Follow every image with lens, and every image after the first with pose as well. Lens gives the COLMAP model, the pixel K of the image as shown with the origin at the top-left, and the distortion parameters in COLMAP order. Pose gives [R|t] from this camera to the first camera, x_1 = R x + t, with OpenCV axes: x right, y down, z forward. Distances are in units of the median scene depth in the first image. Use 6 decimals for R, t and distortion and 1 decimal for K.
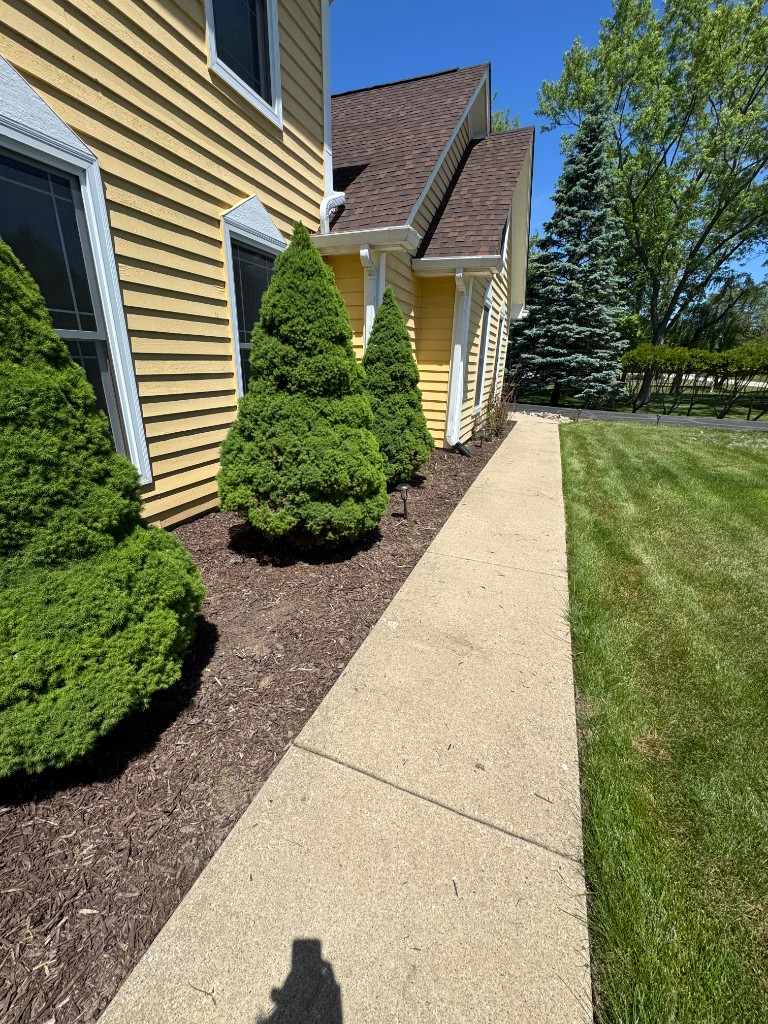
lens RADIAL K [[410.6, 0, 380.7], [0, 410.6, 510.8], [0, 0, 1]] dist [0.001641, 0.001027]
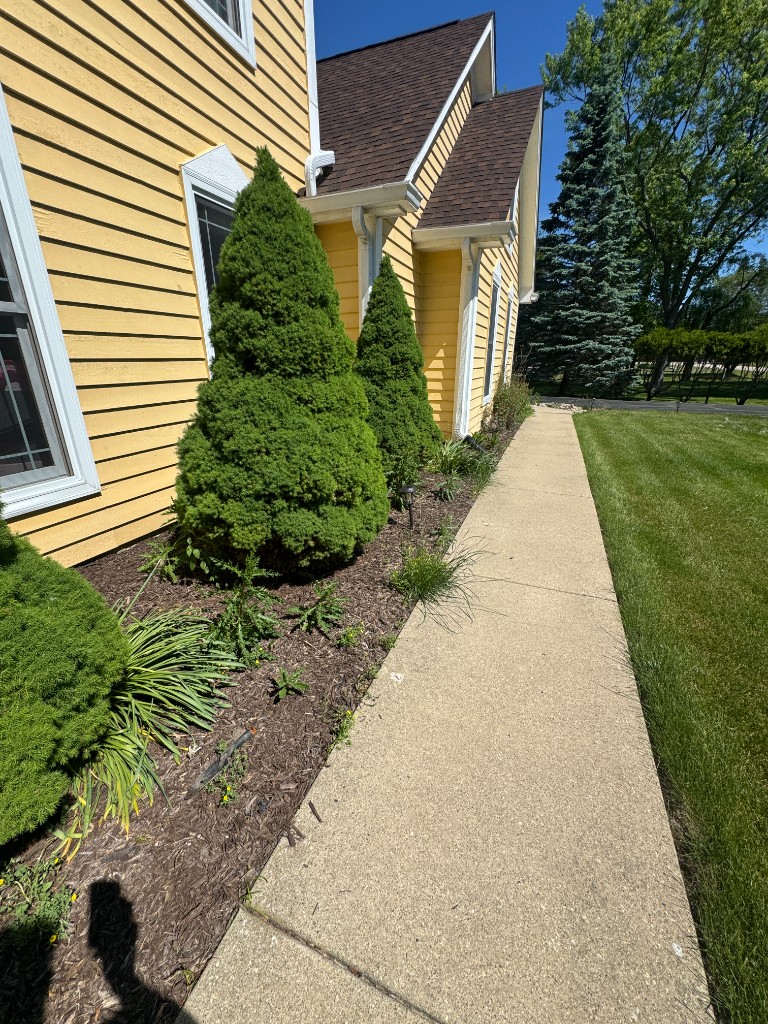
lens RADIAL K [[410.6, 0, 383.2], [0, 410.6, 512.3], [0, 0, 1]] dist [0.001641, 0.001027]
pose [[0.999746, -0.021442, -0.006926, 0.007105], [0.021523, 0.999698, 0.011829, -0.015289], [0.006670, -0.011975, 0.999906, 0.113784]]
